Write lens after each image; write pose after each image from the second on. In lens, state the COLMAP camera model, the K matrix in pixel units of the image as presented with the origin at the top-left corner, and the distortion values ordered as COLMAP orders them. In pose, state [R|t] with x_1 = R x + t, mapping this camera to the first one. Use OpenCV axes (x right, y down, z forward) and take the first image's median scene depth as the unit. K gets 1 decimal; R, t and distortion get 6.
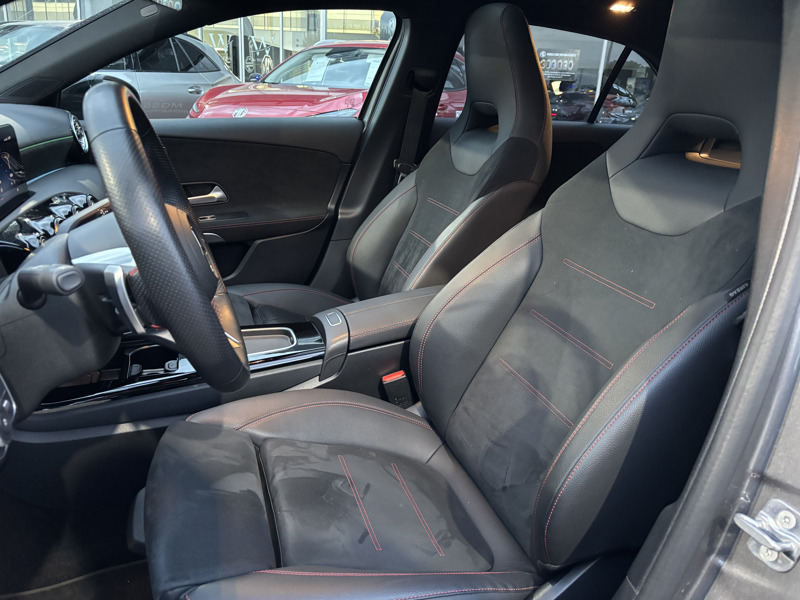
lens RADIAL K [[613.5, 0, 402.5], [0, 613.5, 304.1], [0, 0, 1]] dist [0.042603, -0.054244]
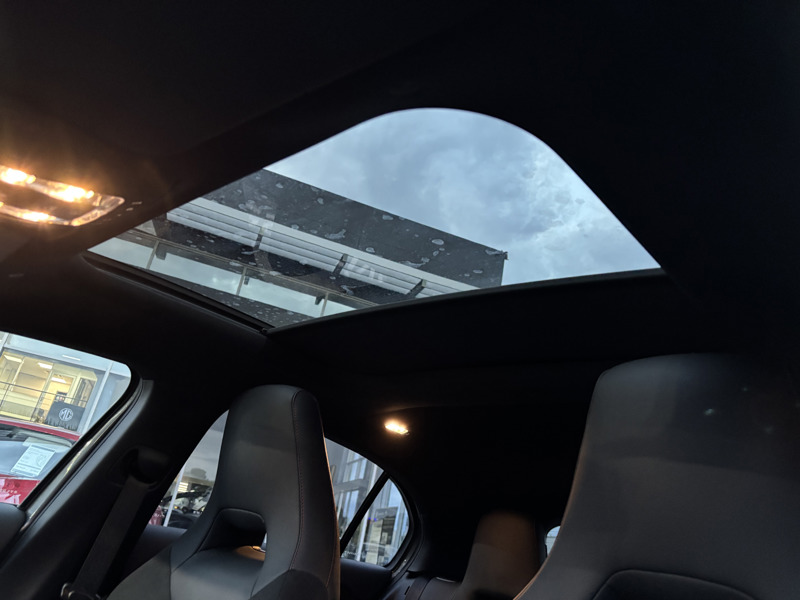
lens RADIAL K [[655.0, 0, 400.0], [0, 655.0, 300.0], [0, 0, 1]] dist [-0.003812, -0.002957]
pose [[0.876733, 0.274732, 0.394792, -0.057337], [0.022216, 0.796806, -0.603826, -0.065336], [-0.480463, 0.538165, 0.692483, 0.262091]]
